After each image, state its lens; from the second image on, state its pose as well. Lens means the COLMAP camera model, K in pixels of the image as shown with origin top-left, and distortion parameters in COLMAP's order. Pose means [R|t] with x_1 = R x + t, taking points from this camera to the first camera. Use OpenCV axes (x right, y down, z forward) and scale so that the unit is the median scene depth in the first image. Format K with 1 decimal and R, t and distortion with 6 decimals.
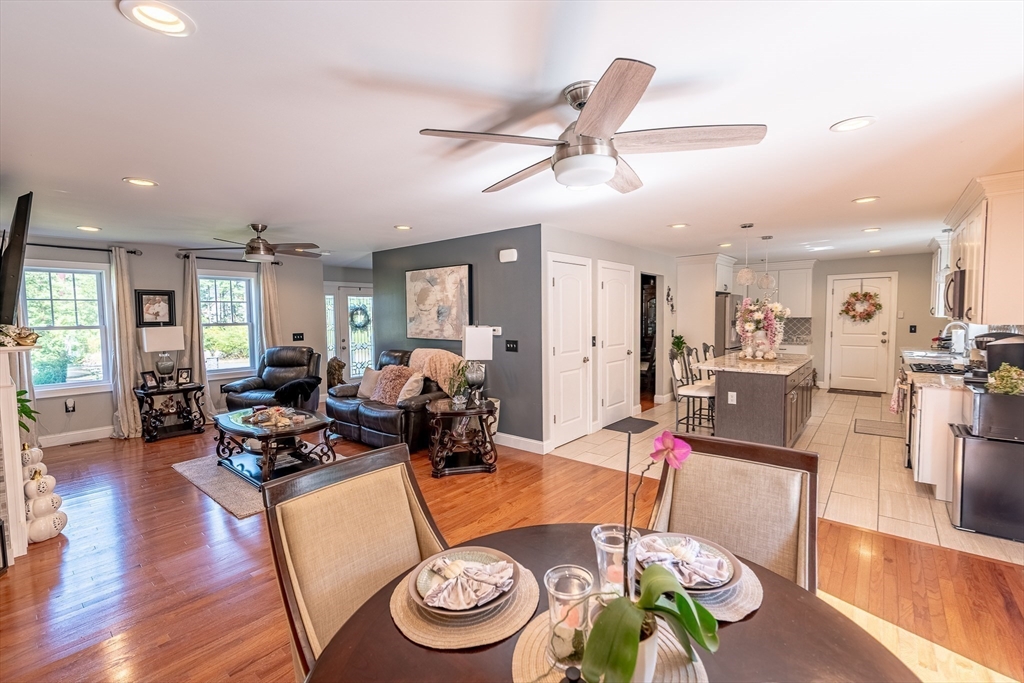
lens RADIAL K [[445.4, 0, 513.8], [0, 445.4, 342.3], [0, 0, 1]] dist [0.003214, -0.001156]
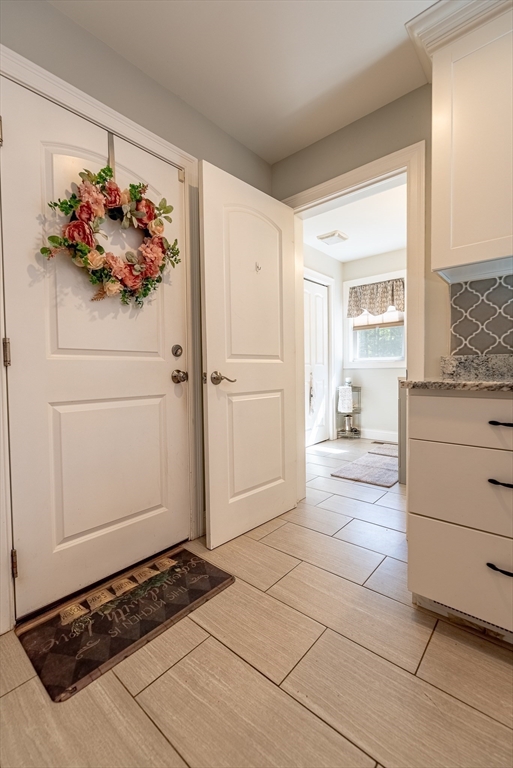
lens RADIAL K [[335.8, 0, 254.2], [0, 335.8, 383.3], [0, 0, 1]] dist [0.000512, 0.000495]
pose [[0.012735, -0.026646, 0.999564, 0.584577], [0.072414, 0.997045, 0.025656, -0.000198], [-0.997293, 0.072056, 0.014627, 0.919541]]
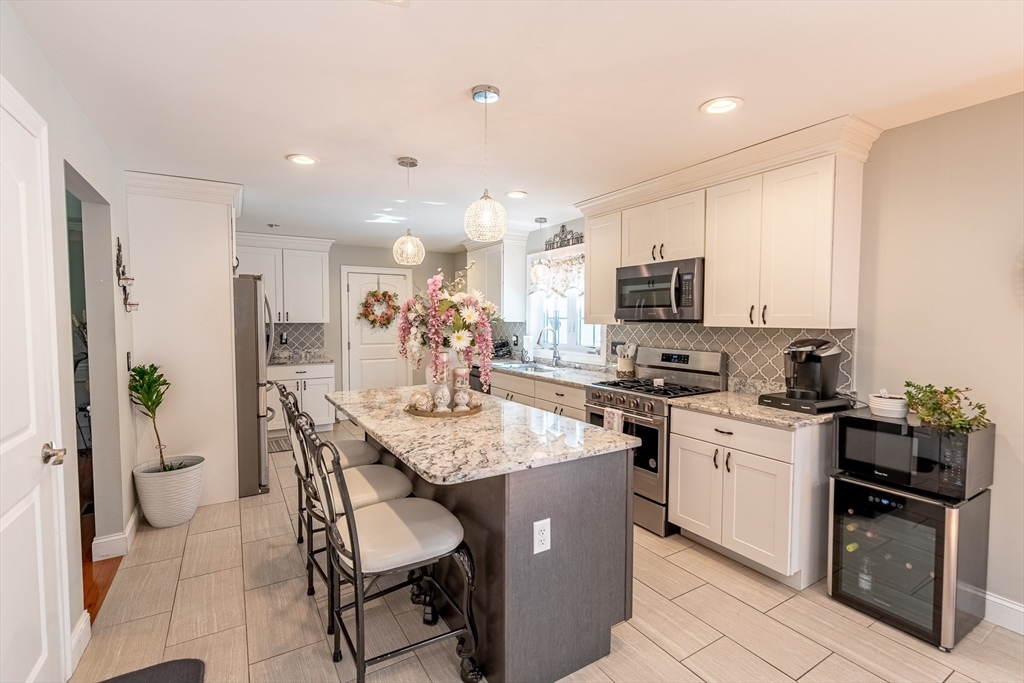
lens RADIAL K [[467.4, 0, 516.9], [0, 467.4, 343.6], [0, 0, 1]] dist [-0.002185, -0.000201]
pose [[0.323730, -0.037696, 0.945398, 0.069158], [0.051487, 0.998427, 0.022180, -0.024520], [-0.944748, 0.041495, 0.325162, 0.498003]]
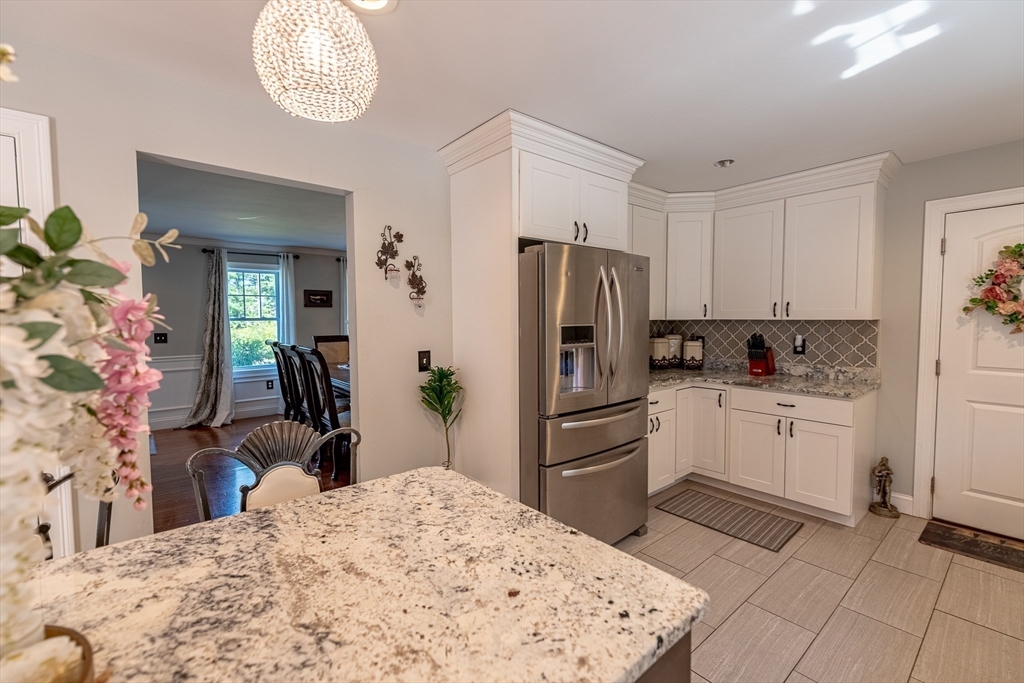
lens RADIAL K [[445.4, 0, 512.5], [0, 445.4, 336.8], [0, 0, 1]] dist [0.003214, -0.001156]
pose [[0.986411, 0.014704, -0.163638, 0.450723], [-0.015588, 0.999870, -0.004119, -0.036718], [0.163557, 0.006614, 0.986512, 0.613905]]
